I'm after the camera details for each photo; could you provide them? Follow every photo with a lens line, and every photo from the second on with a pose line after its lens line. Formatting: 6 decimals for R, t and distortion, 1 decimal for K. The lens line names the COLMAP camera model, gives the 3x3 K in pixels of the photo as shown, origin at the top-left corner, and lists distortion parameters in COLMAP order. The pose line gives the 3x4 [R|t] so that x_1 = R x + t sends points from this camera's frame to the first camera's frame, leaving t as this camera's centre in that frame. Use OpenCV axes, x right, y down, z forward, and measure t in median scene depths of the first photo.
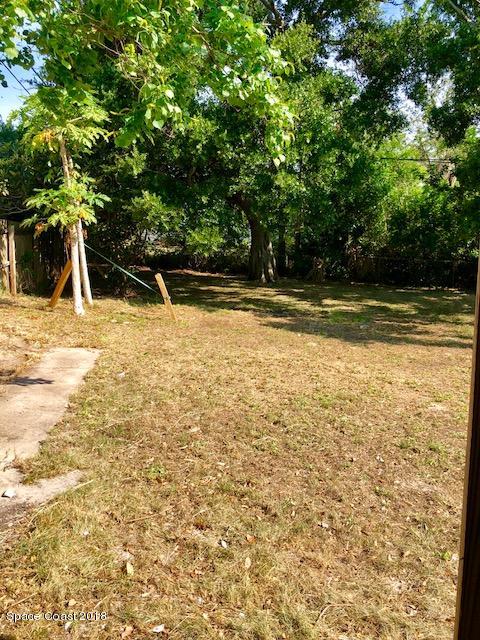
lens RADIAL K [[536.4, 0, 239.6], [0, 536.4, 318.3], [0, 0, 1]] dist [0.057800, -0.004789]
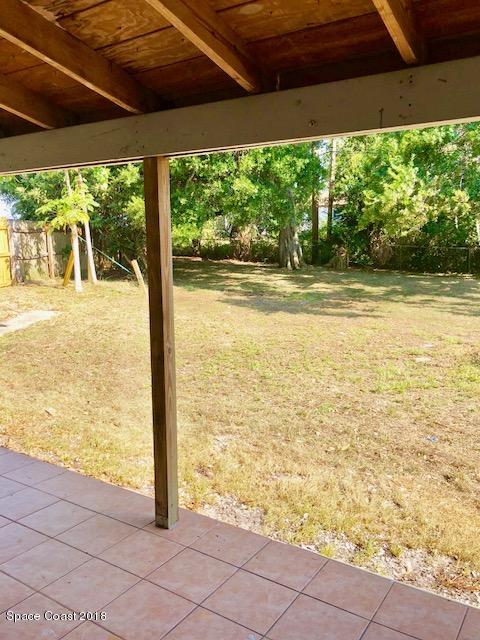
lens RADIAL K [[536.4, 0, 240.6], [0, 536.4, 321.5], [0, 0, 1]] dist [0.057800, -0.004789]
pose [[0.980119, 0.012953, -0.197986, 0.310306], [-0.008620, 0.999704, 0.022731, 0.029483], [0.198222, -0.020572, 0.979941, -0.208211]]
